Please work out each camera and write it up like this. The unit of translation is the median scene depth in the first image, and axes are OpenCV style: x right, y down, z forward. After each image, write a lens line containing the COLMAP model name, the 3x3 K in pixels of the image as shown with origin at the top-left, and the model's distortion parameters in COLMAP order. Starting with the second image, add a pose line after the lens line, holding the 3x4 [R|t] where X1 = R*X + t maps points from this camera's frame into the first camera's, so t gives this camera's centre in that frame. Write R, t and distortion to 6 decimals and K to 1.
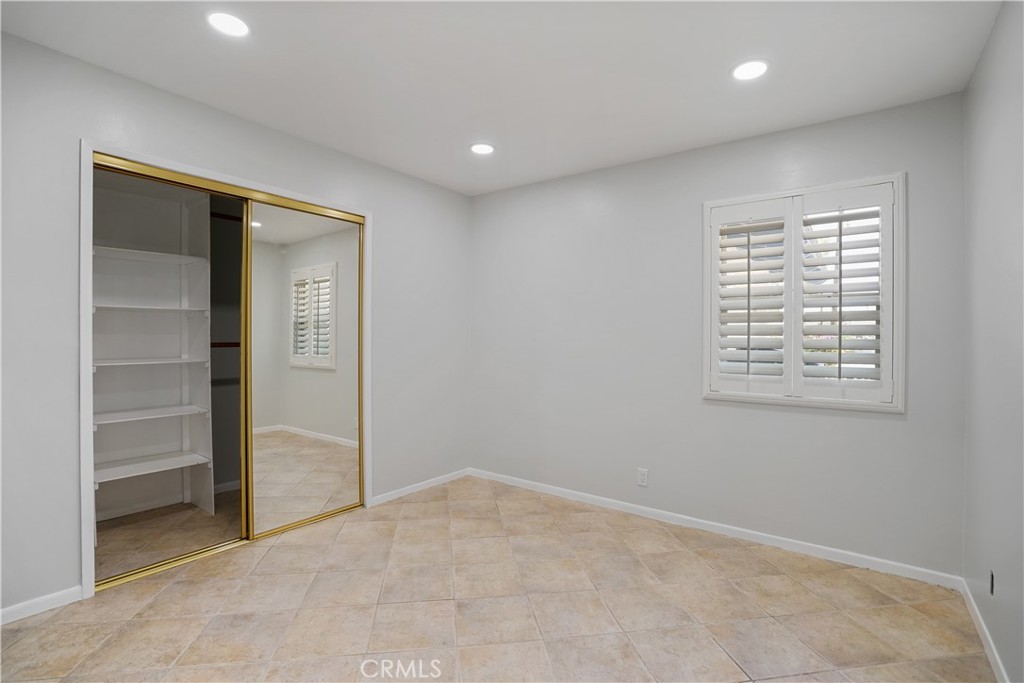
lens RADIAL K [[479.5, 0, 505.7], [0, 479.5, 343.1], [0, 0, 1]] dist [-0.031834, 0.007438]
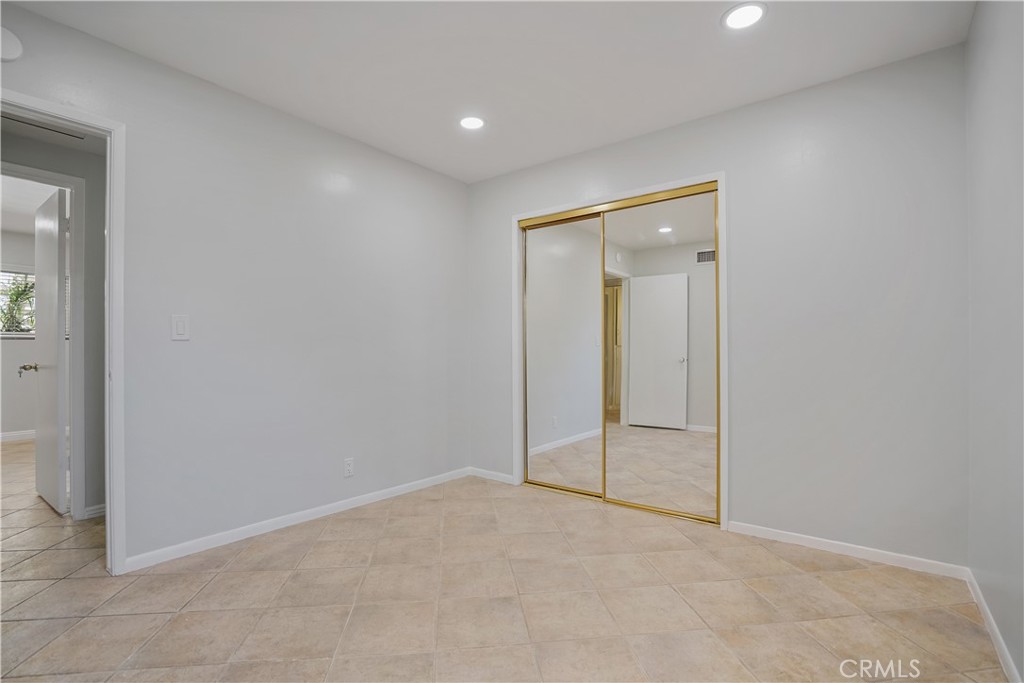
lens RADIAL K [[479.5, 0, 512.1], [0, 479.5, 348.6], [0, 0, 1]] dist [-0.031834, 0.007438]
pose [[-0.008130, -0.002783, -0.999963, 0.549520], [-0.004842, 0.999985, -0.002744, 0.036664], [0.999955, 0.004819, -0.008143, 0.655158]]
